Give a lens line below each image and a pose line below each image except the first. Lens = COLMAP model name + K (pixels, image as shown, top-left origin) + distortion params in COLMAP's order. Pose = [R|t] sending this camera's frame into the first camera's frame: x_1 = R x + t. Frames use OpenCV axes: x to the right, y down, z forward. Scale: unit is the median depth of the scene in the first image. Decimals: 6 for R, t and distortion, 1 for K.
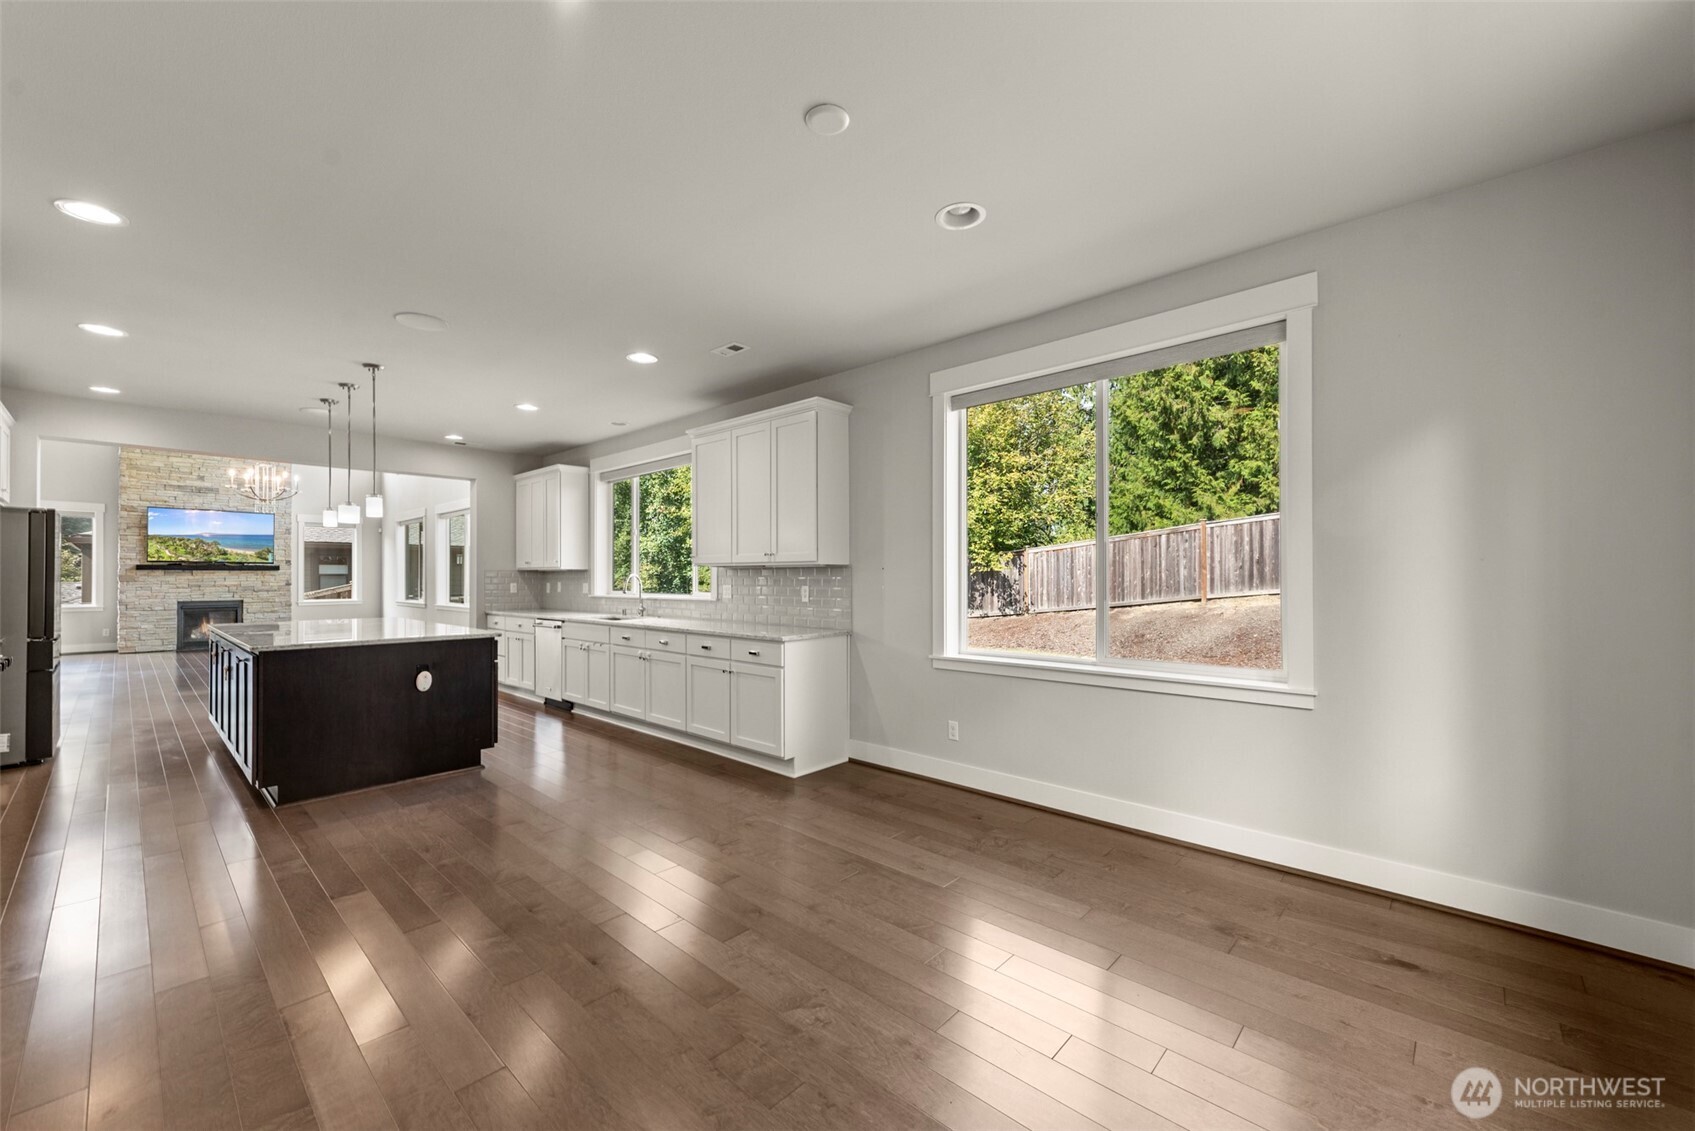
lens RADIAL K [[660.4, 0, 834.7], [0, 660.4, 574.0], [0, 0, 1]] dist [0.003757, -0.000372]
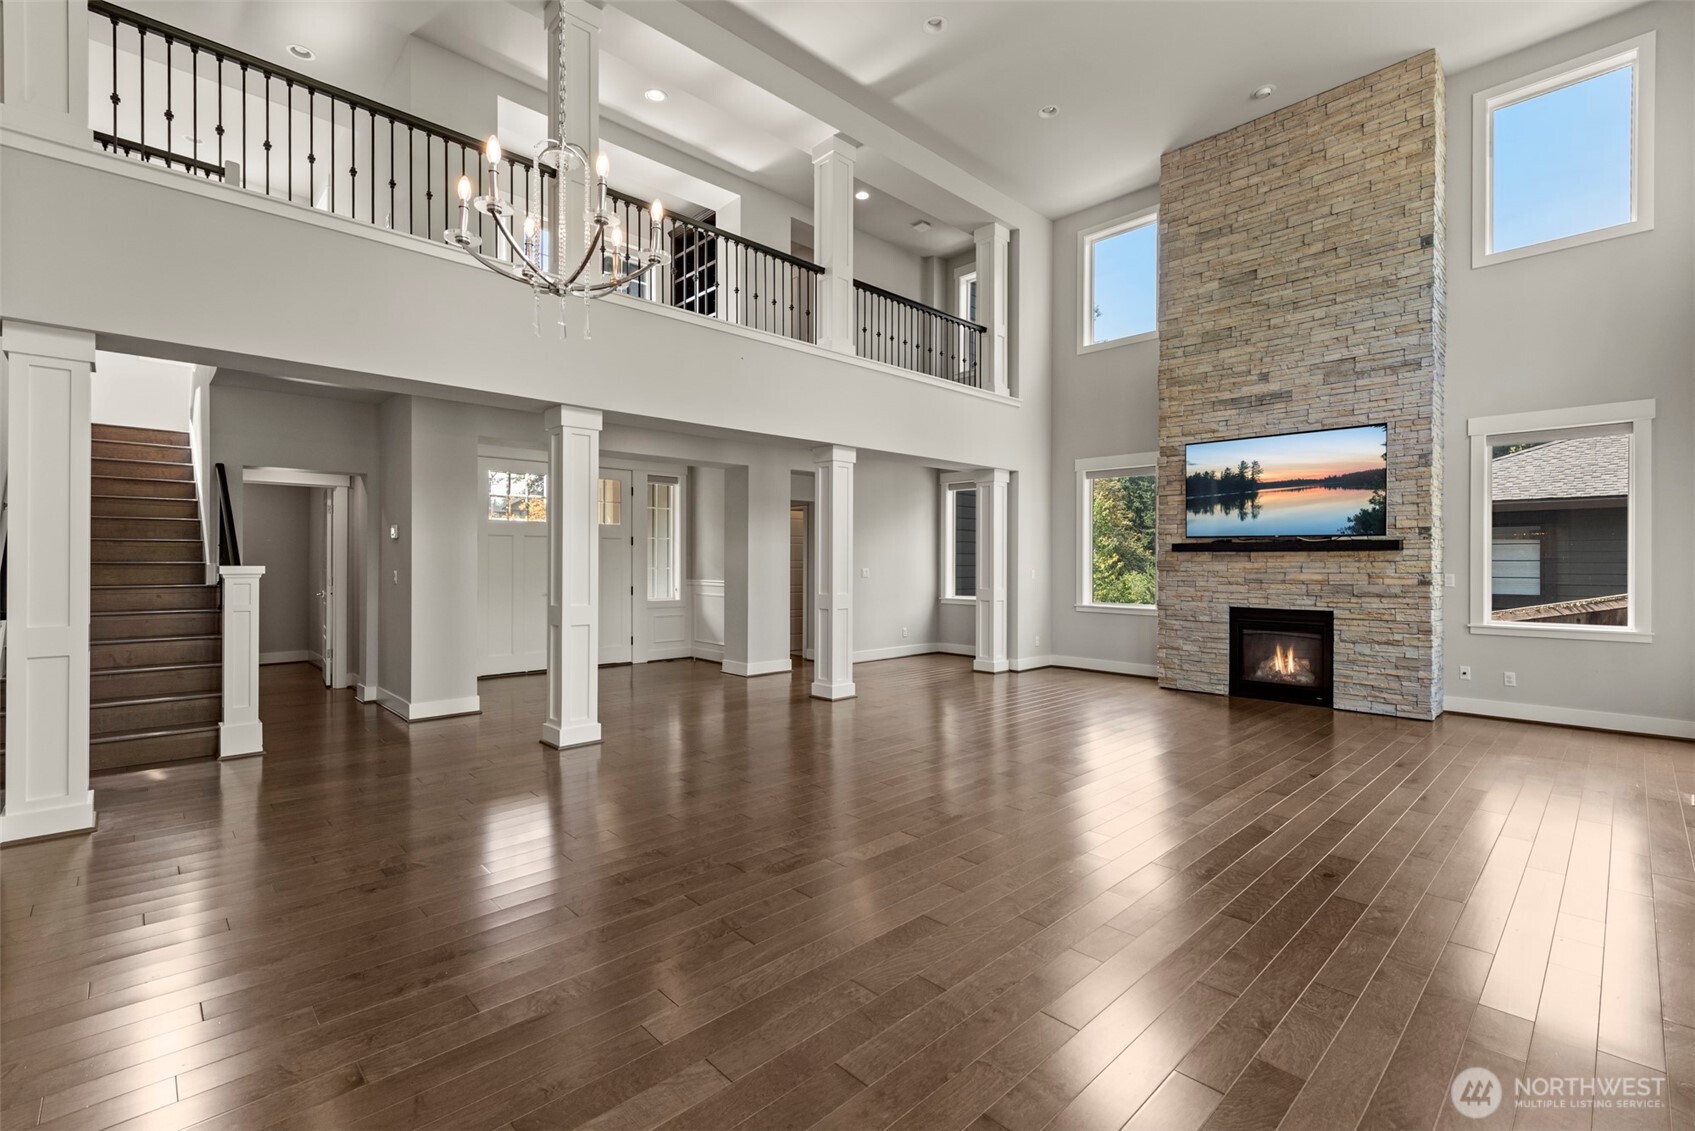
lens RADIAL K [[740.3, 0, 852.3], [0, 740.3, 562.0], [0, 0, 1]] dist [0.009834, -0.001757]
pose [[-0.042878, 0.004665, -0.999069, -0.356948], [-0.000321, 0.999989, 0.004683, -0.000140], [0.999080, 0.000521, -0.042876, 0.711778]]
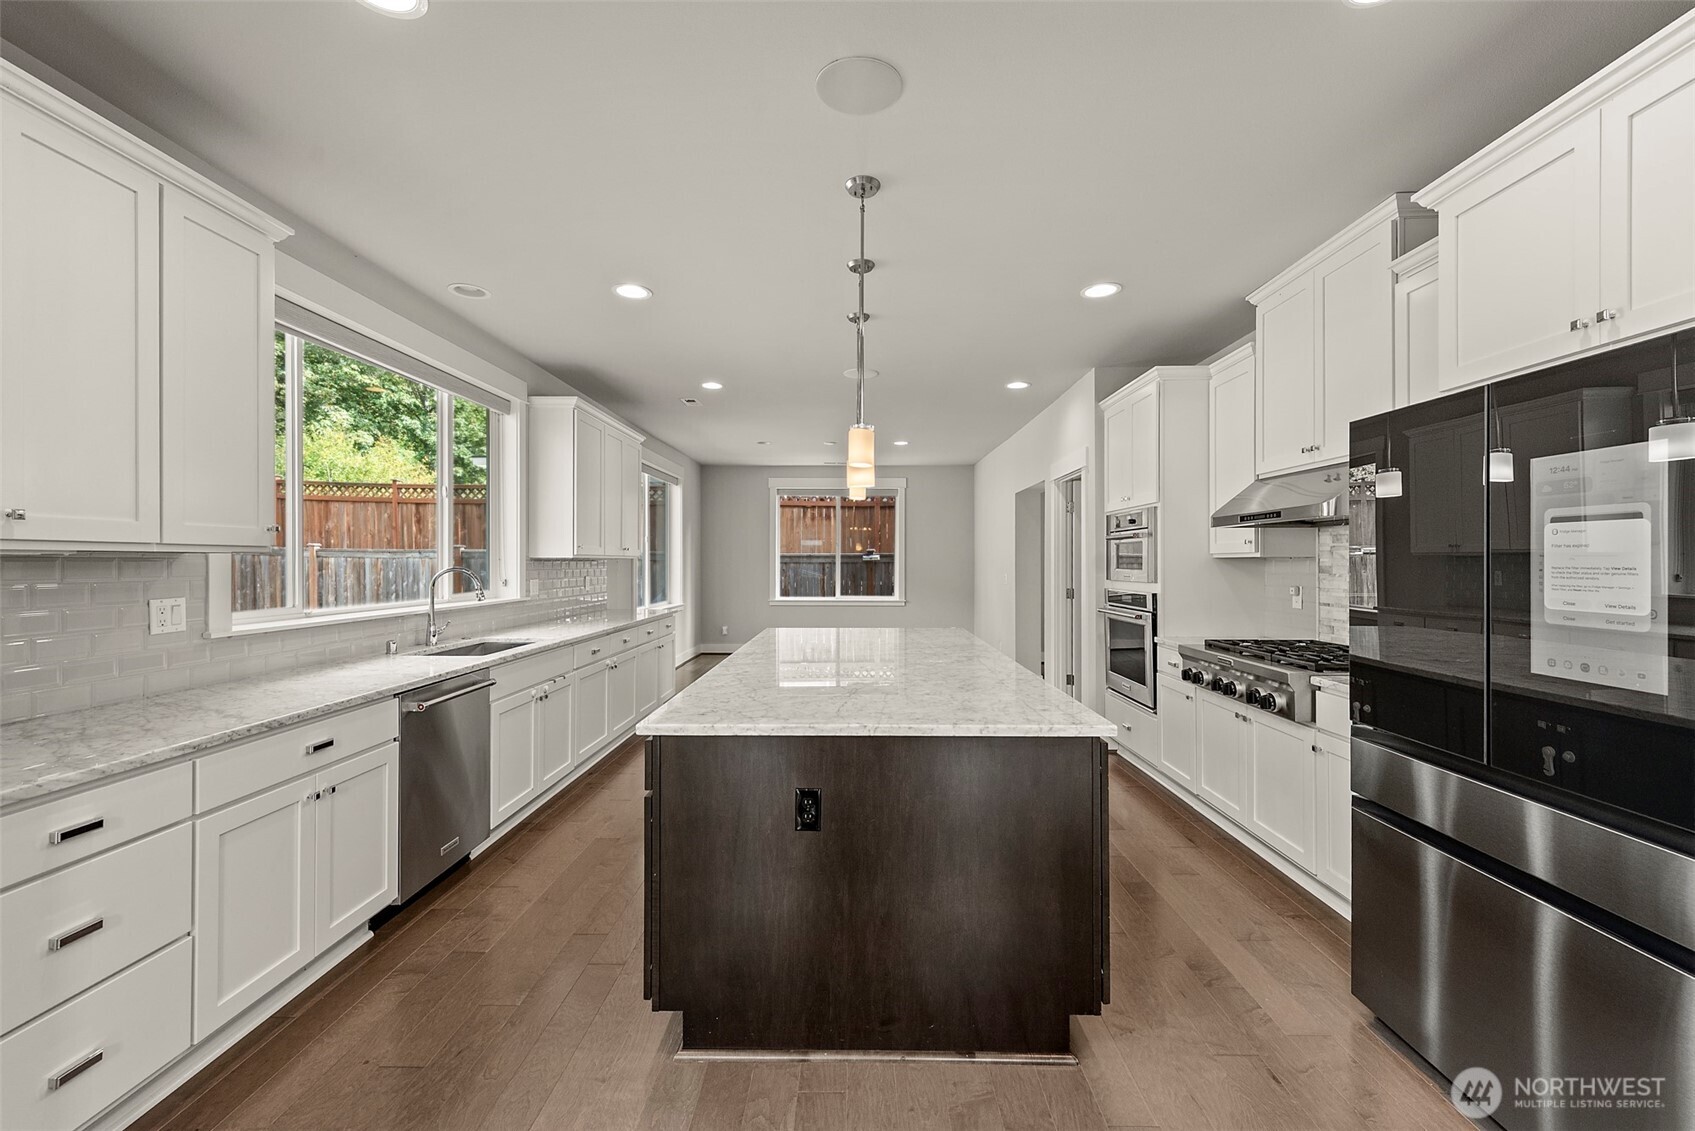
lens RADIAL K [[660.4, 0, 851.5], [0, 660.4, 564.3], [0, 0, 1]] dist [0.003757, -0.000372]
pose [[-0.677328, -0.003298, 0.735674, -0.491454], [-0.005130, 0.999987, -0.000241, -0.001762], [-0.735664, -0.003937, -0.677336, 0.597340]]
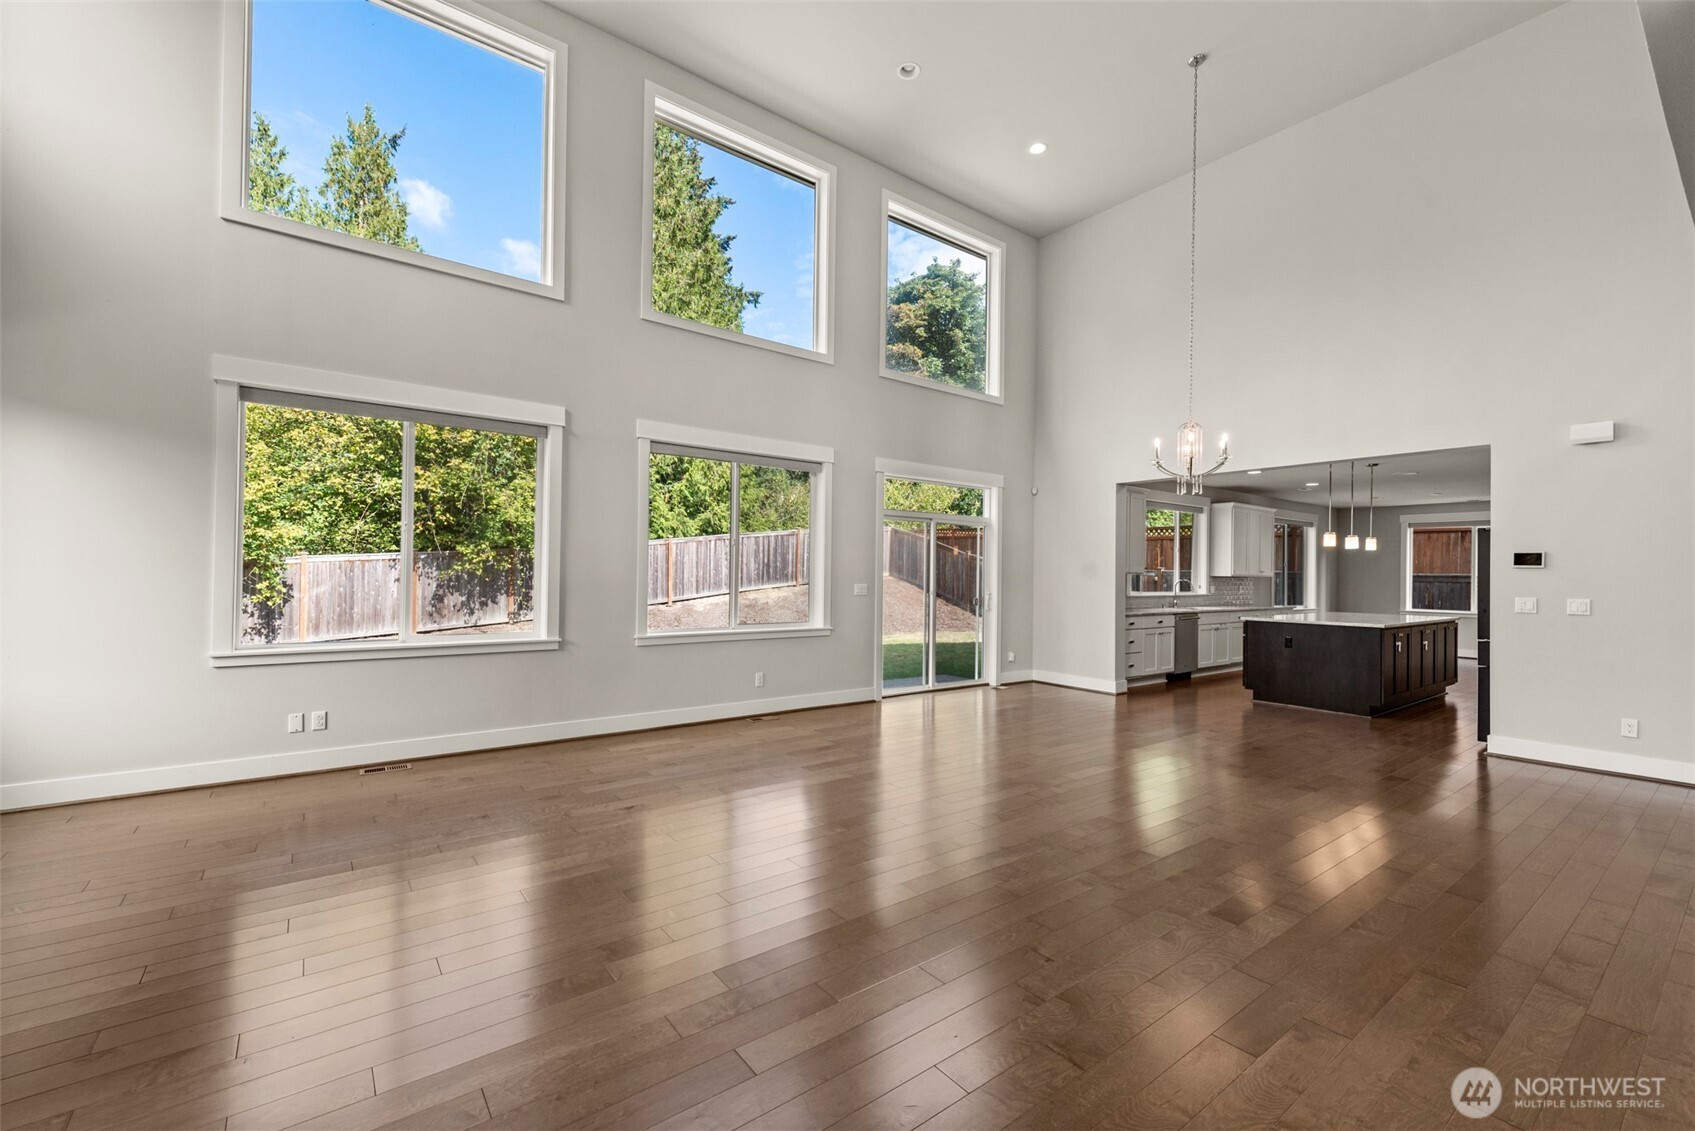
lens RADIAL K [[699.7, 0, 839.8], [0, 699.7, 571.7], [0, 0, 1]] dist [0.001954, -0.002510]
pose [[0.180559, 0.008307, 0.983529, -1.062094], [-0.015874, 0.999859, -0.005531, 0.002309], [-0.983436, -0.014614, 0.180665, 0.783866]]
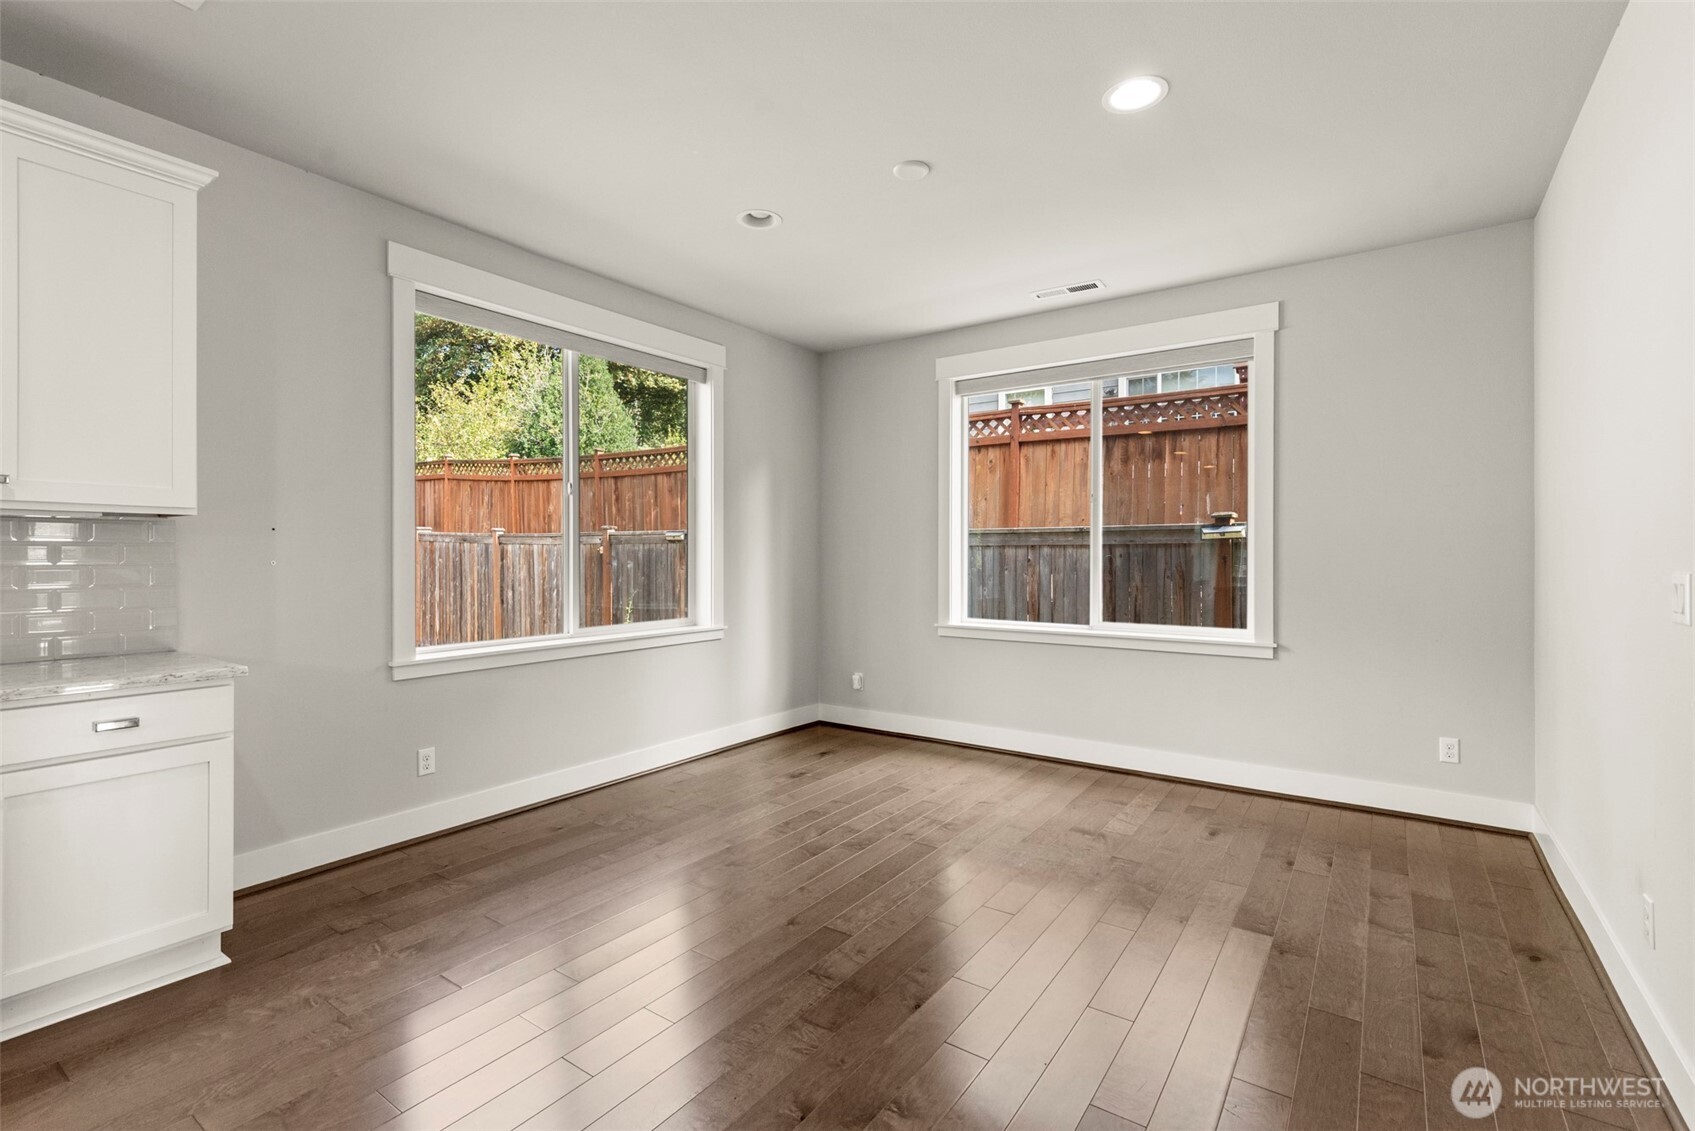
lens RADIAL K [[740.3, 0, 857.0], [0, 740.3, 563.1], [0, 0, 1]] dist [0.009834, -0.001757]
pose [[-0.137904, -0.009574, 0.990399, -0.234588], [-0.004895, 0.999948, 0.008984, 0.004201], [-0.990433, -0.003609, -0.137944, 0.223549]]
